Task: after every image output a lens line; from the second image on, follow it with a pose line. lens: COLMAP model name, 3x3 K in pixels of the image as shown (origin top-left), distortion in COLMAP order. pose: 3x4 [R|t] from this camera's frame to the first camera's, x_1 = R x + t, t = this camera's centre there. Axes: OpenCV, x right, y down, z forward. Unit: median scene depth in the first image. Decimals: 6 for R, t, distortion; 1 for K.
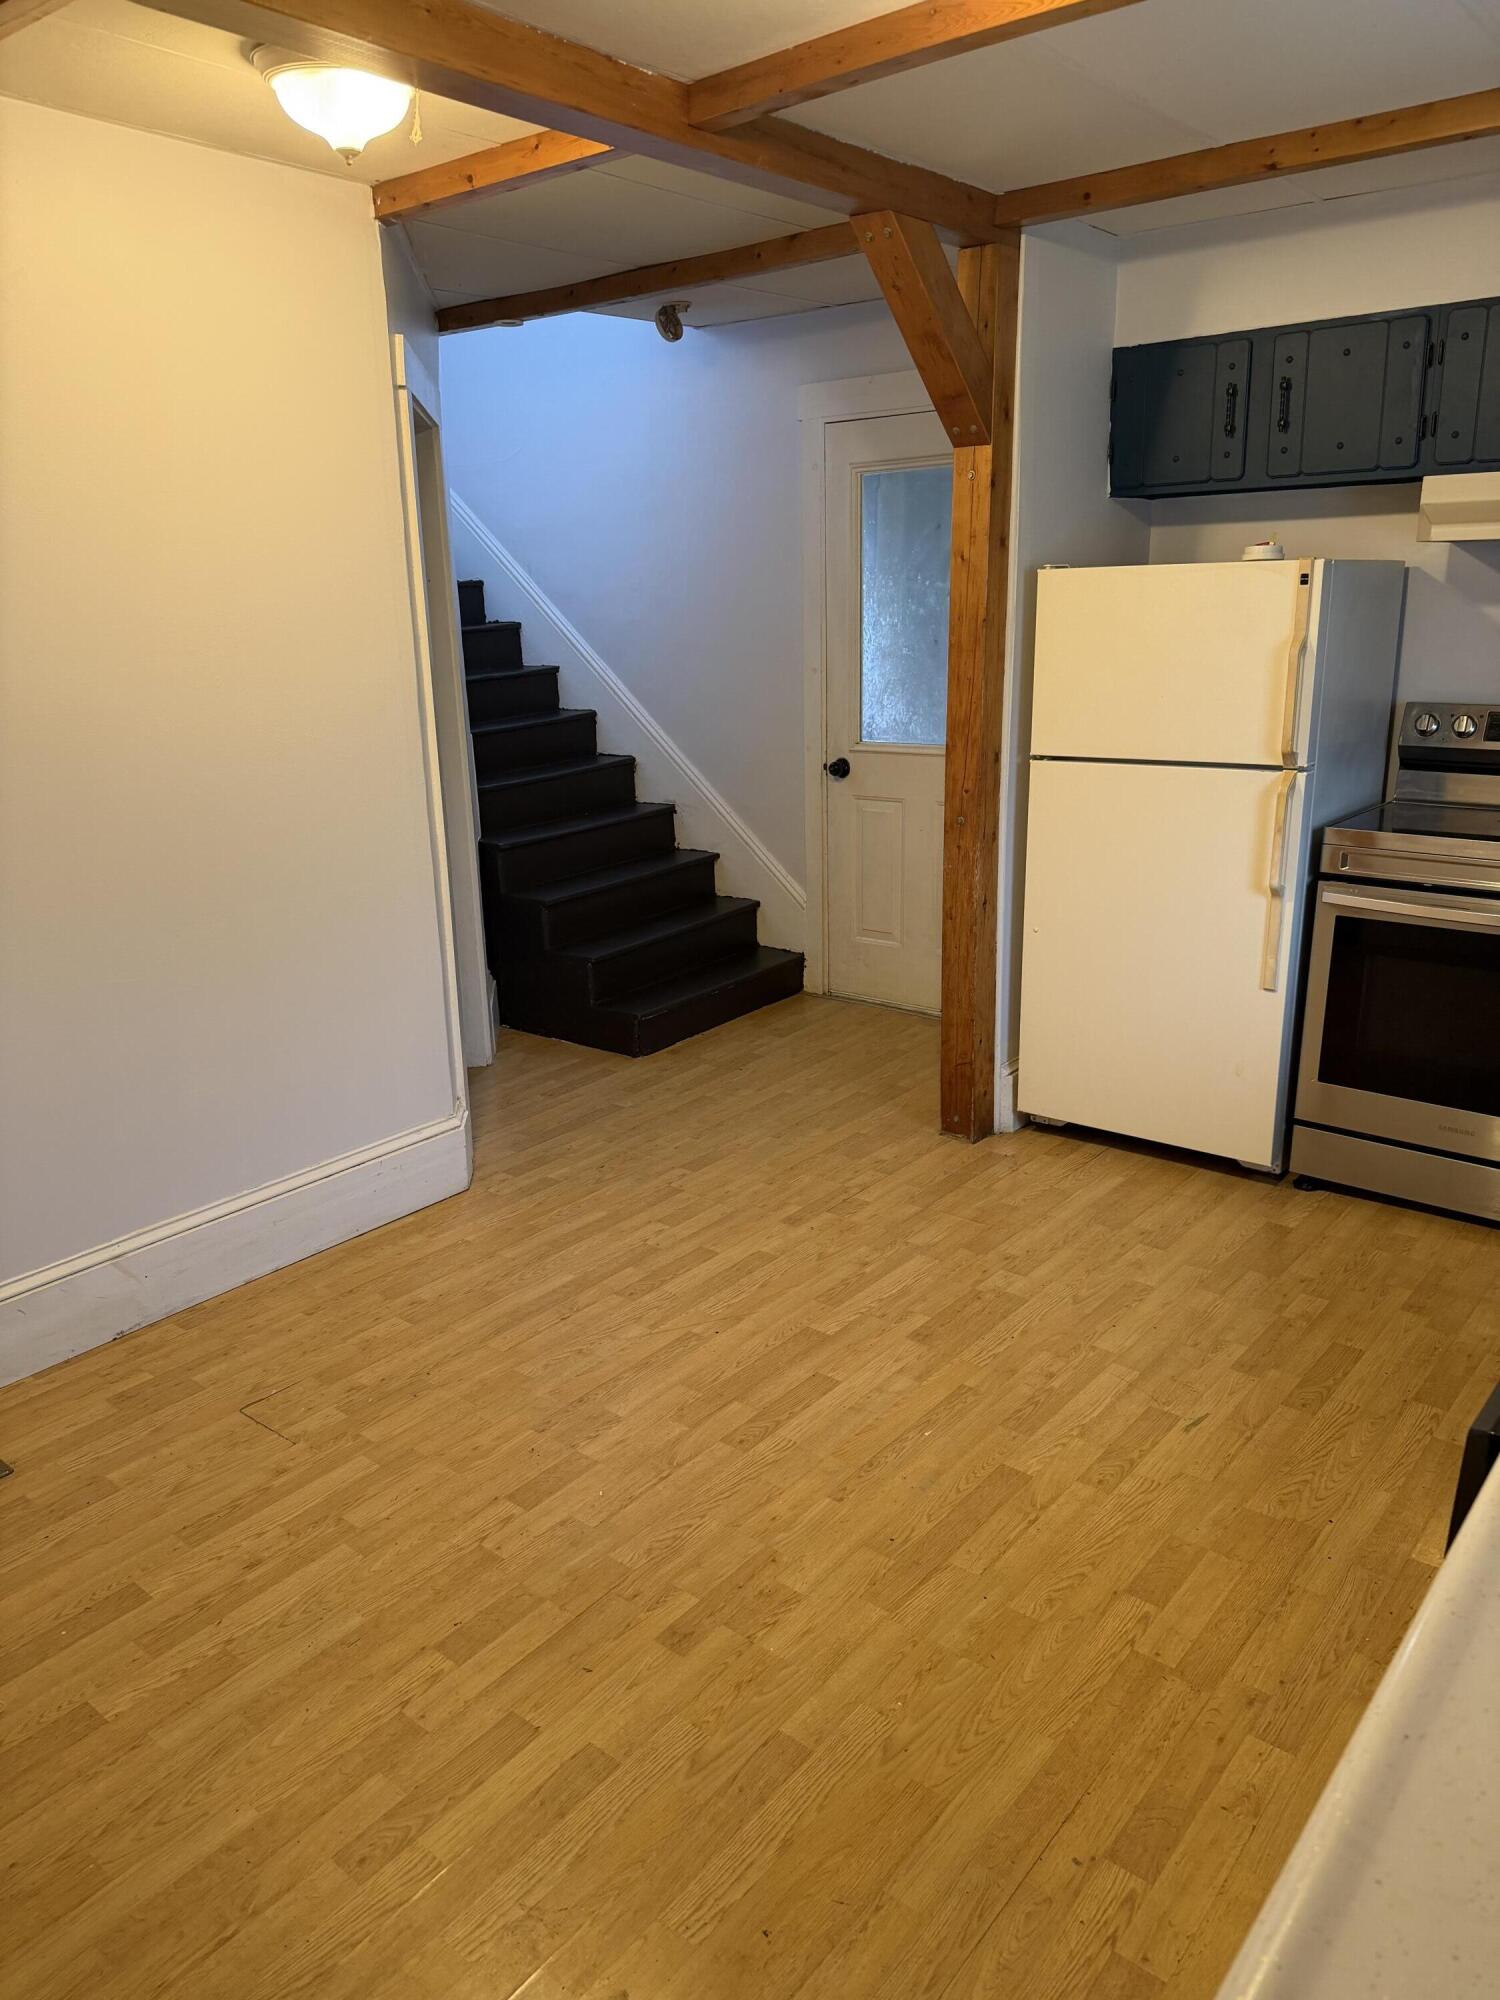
lens RADIAL K [[1427.6, 0, 740.8], [0, 1427.6, 1010.1], [0, 0, 1]] dist [0.031022, -0.031305]
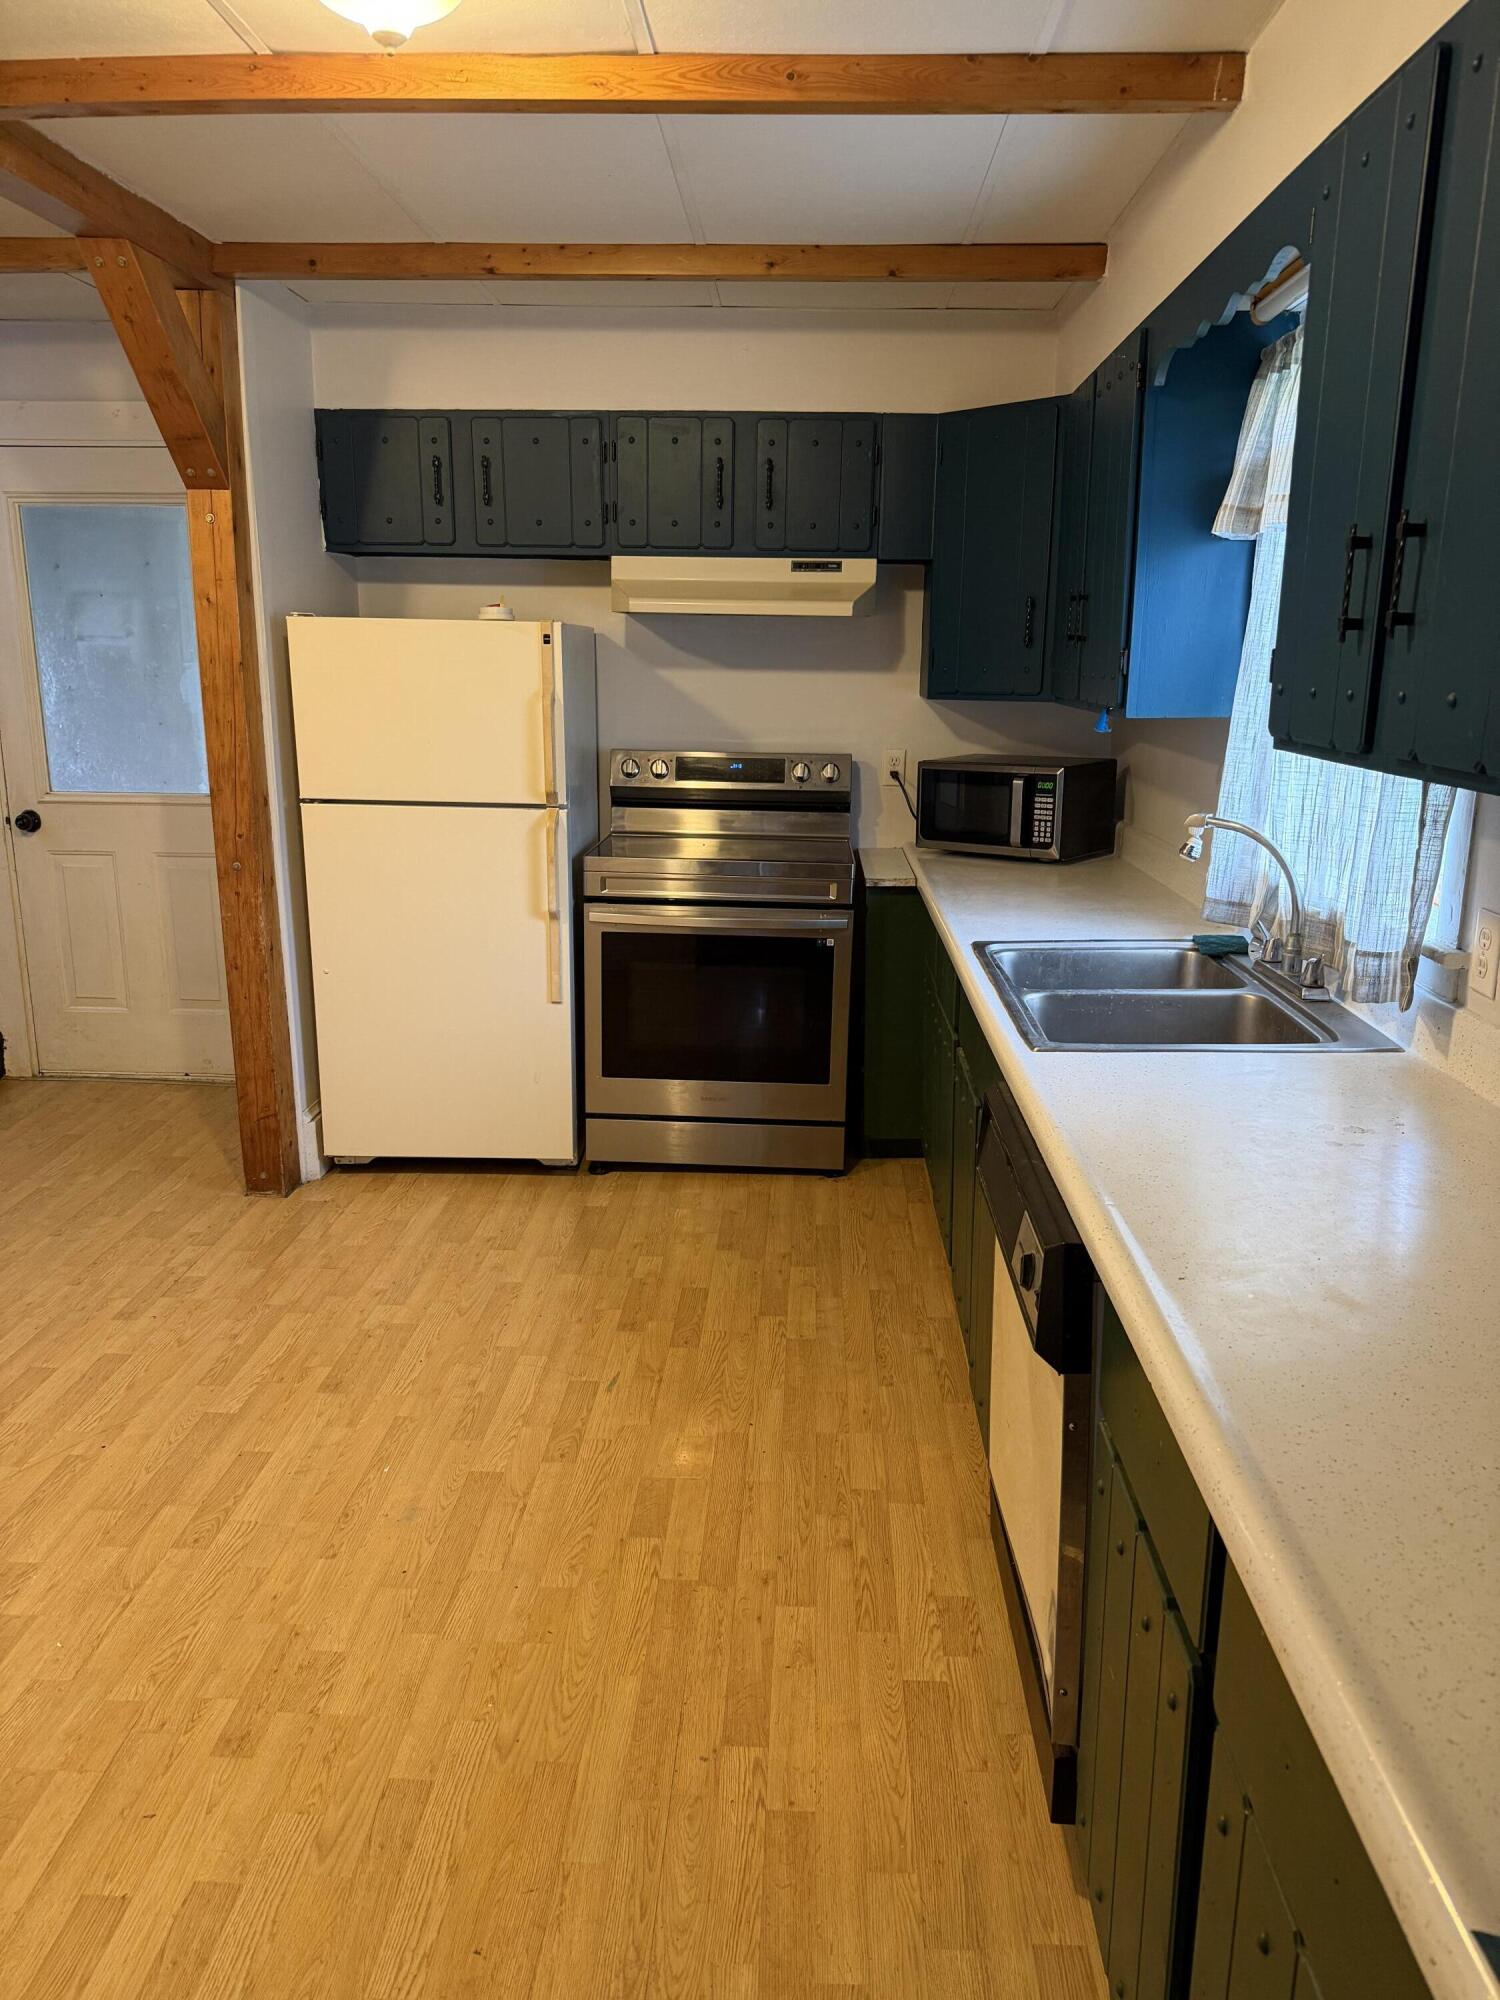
lens RADIAL K [[1427.6, 0, 740.8], [0, 1427.6, 1010.1], [0, 0, 1]] dist [0.031022, -0.031305]
pose [[0.803601, -0.116198, 0.583715, -0.194890], [0.138894, 0.990290, 0.005919, 0.007098], [-0.578735, 0.076318, 0.811937, 0.017981]]
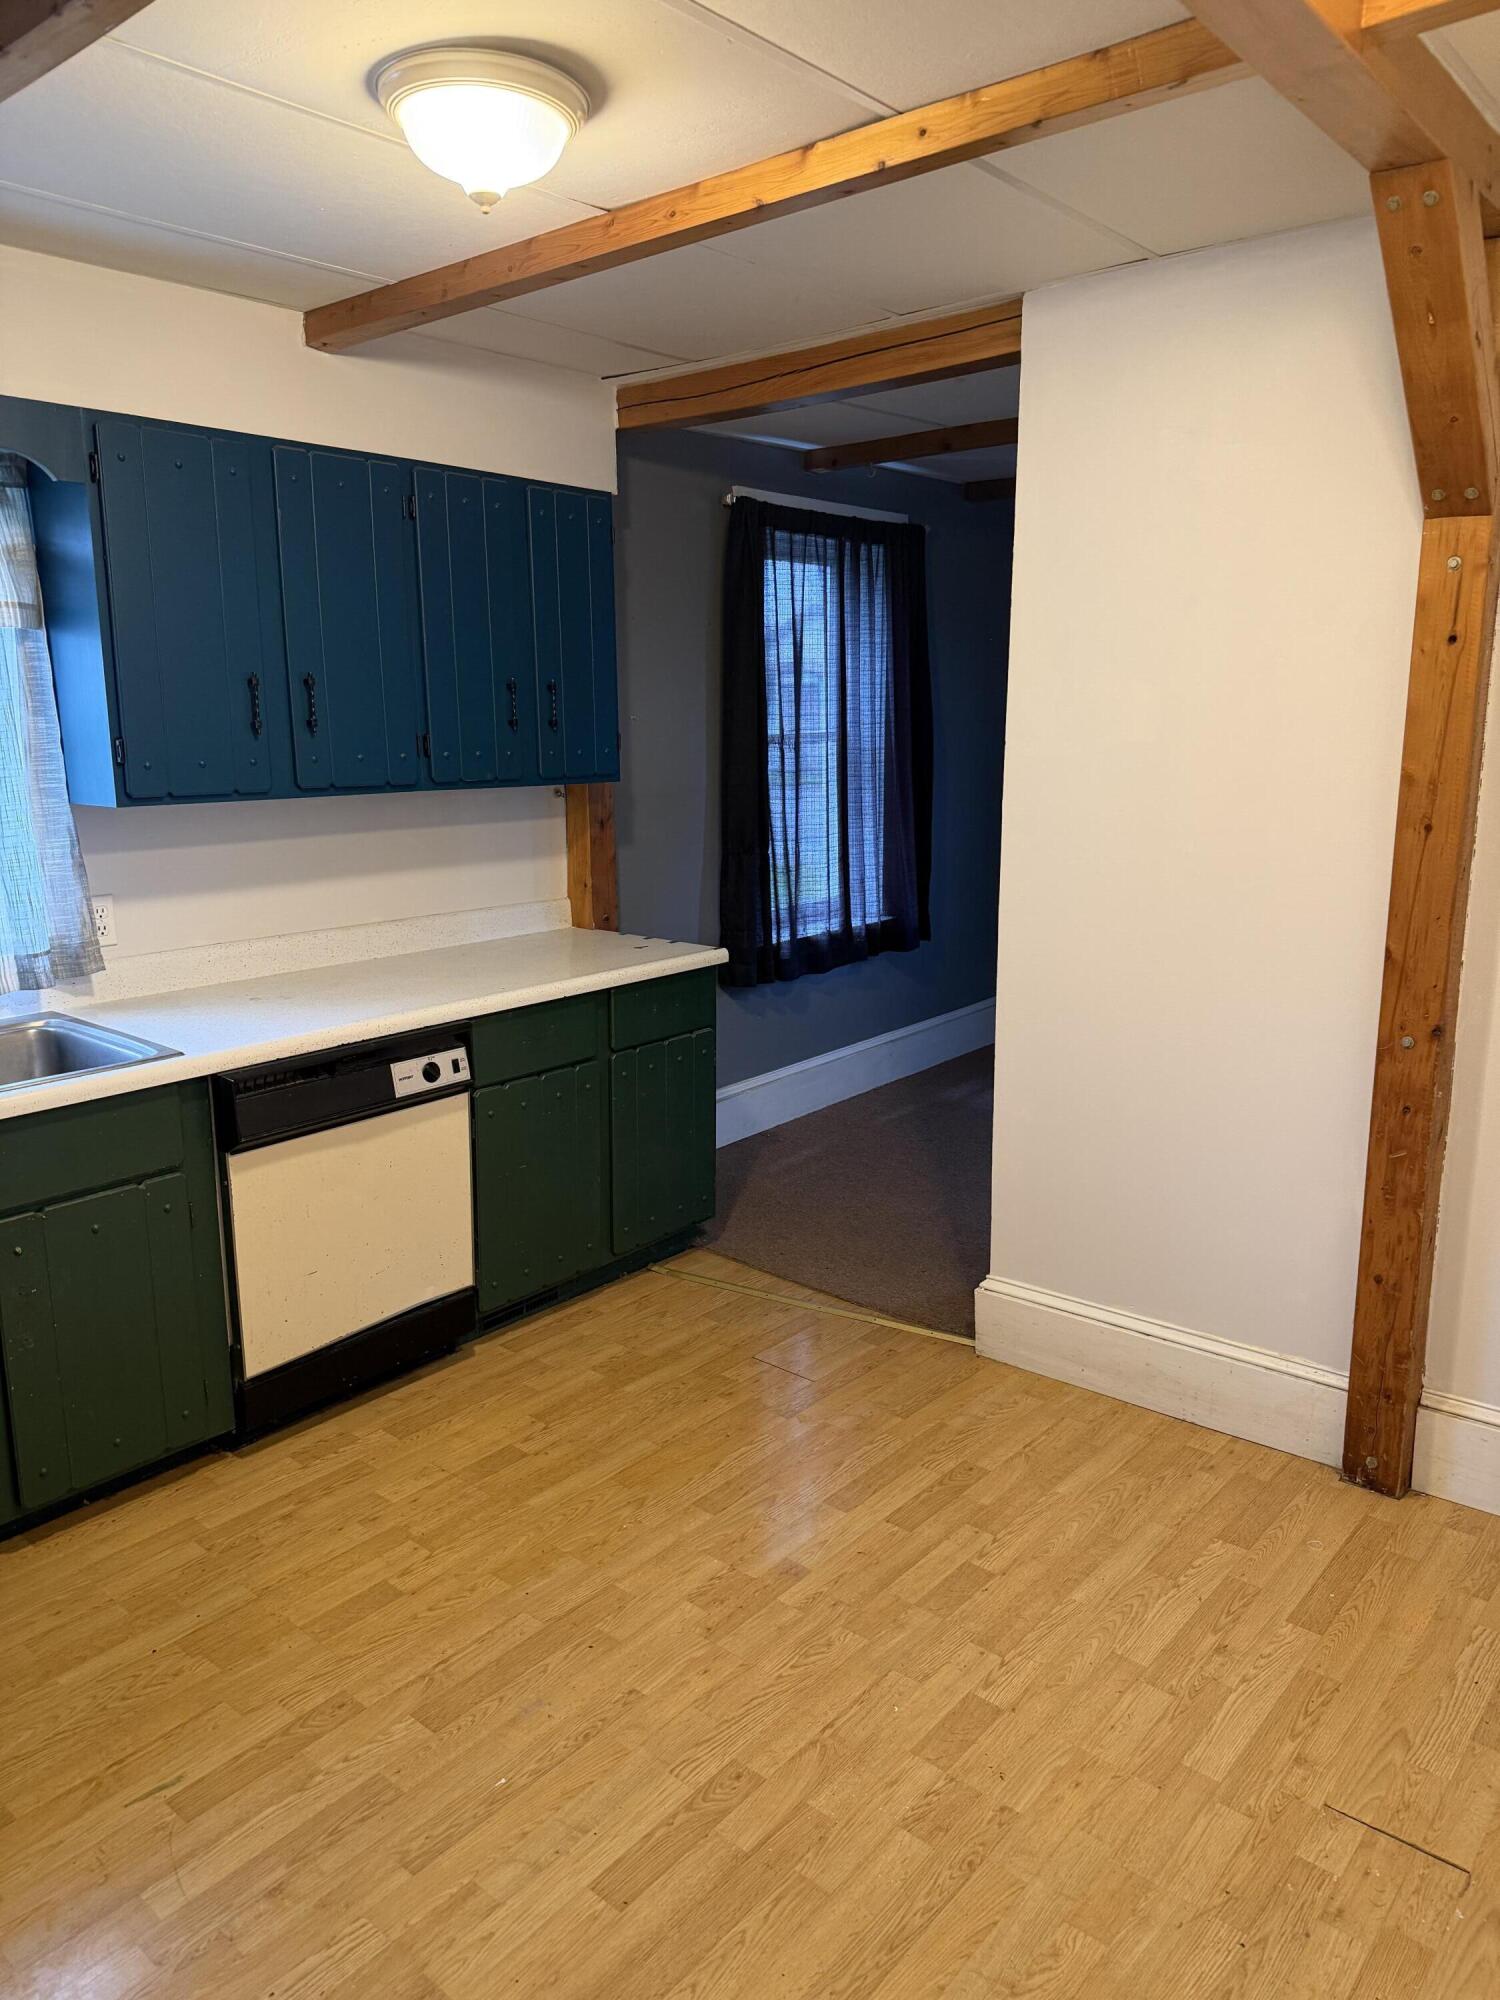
lens RADIAL K [[1427.6, 0, 740.8], [0, 1427.6, 1010.1], [0, 0, 1]] dist [0.031022, -0.031305]
pose [[-0.999407, 0.032338, 0.011815, -0.021717], [0.034096, 0.882044, 0.469932, -0.399724], [0.004775, 0.470056, -0.882623, 1.342763]]
